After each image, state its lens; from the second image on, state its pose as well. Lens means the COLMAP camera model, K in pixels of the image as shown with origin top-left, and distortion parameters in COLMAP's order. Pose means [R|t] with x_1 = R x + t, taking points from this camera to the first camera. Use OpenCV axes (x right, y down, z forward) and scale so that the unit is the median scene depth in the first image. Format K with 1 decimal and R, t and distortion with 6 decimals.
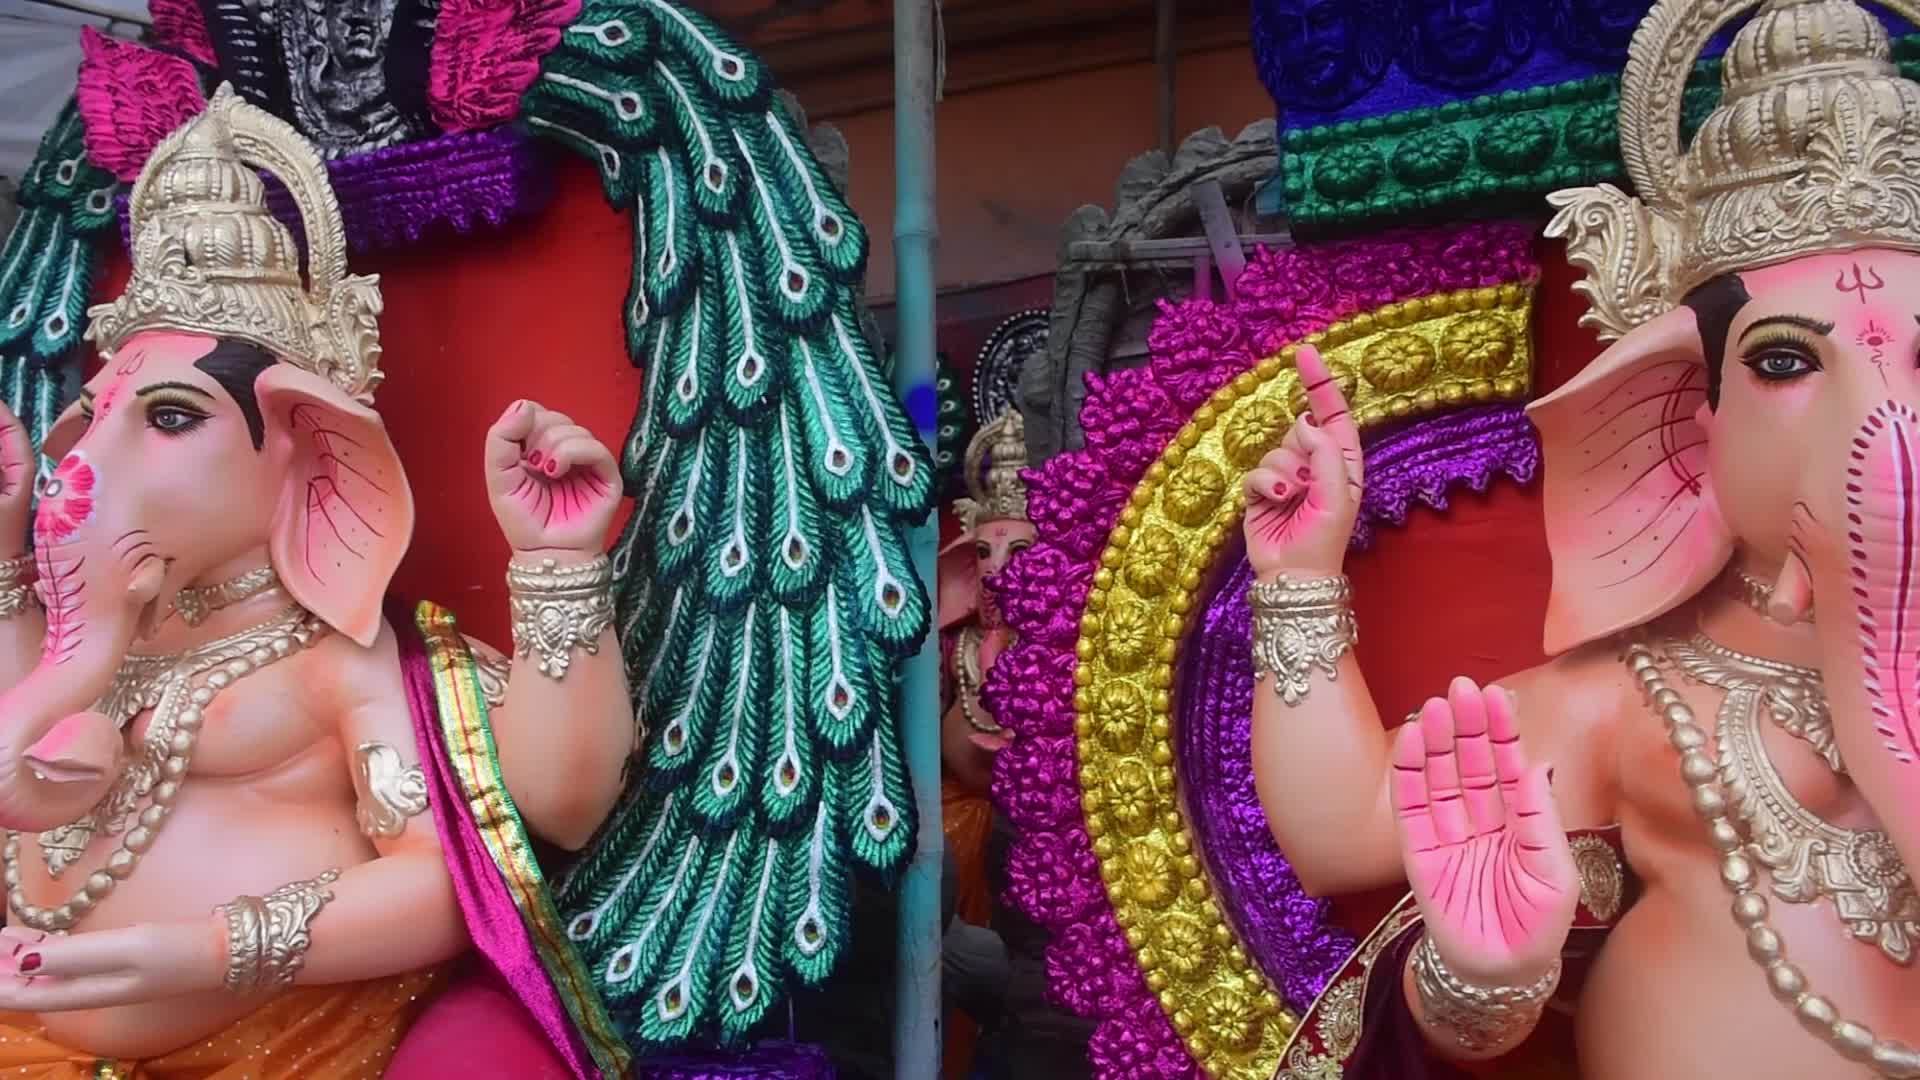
lens RADIAL K [[1389.7, 0, 958.4], [0, 1389.7, 527.9], [0, 0, 1]] dist [-0.055217, -0.005024]
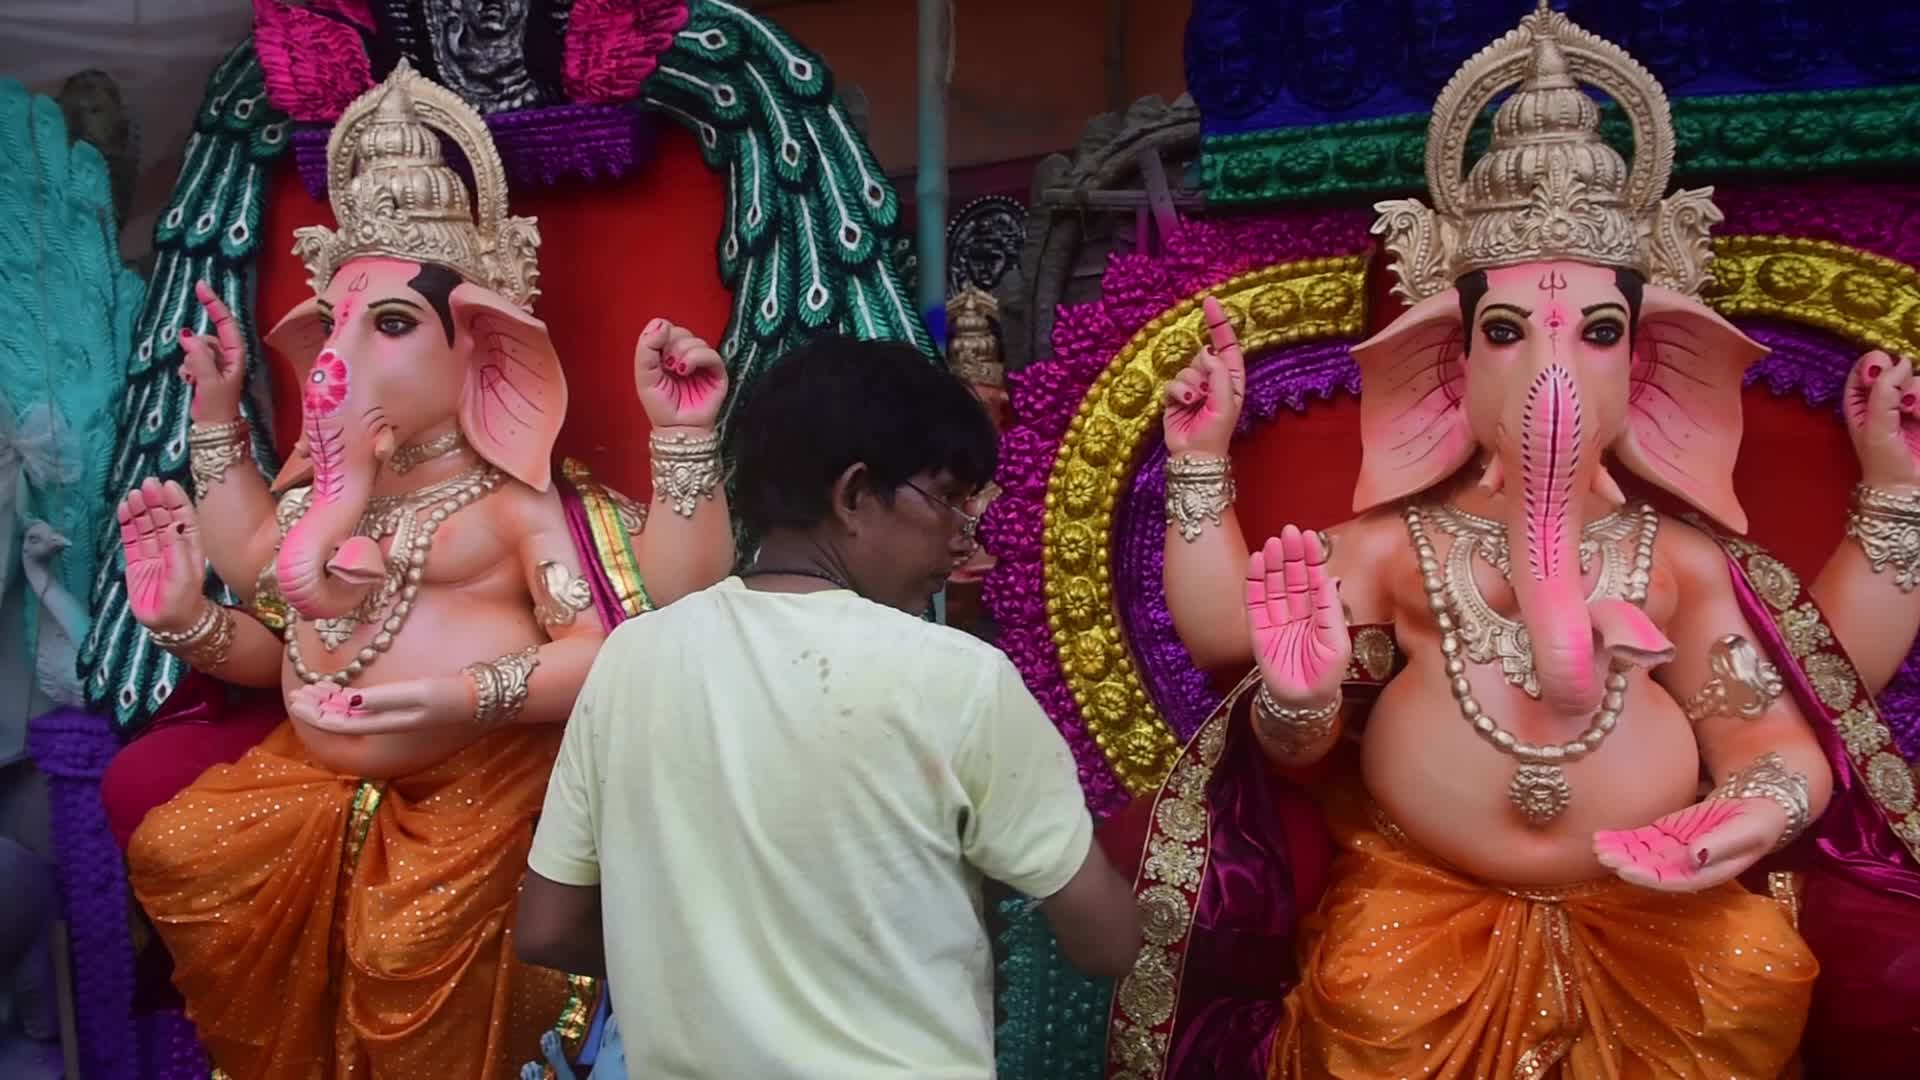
lens RADIAL K [[1389.7, 0, 958.4], [0, 1389.7, 527.9], [0, 0, 1]] dist [-0.055217, -0.005024]
pose [[0.998680, 0.015913, 0.048836, -0.075327], [-0.021305, 0.993485, 0.111950, -0.044973], [-0.046737, -0.112843, 0.992513, -0.430299]]
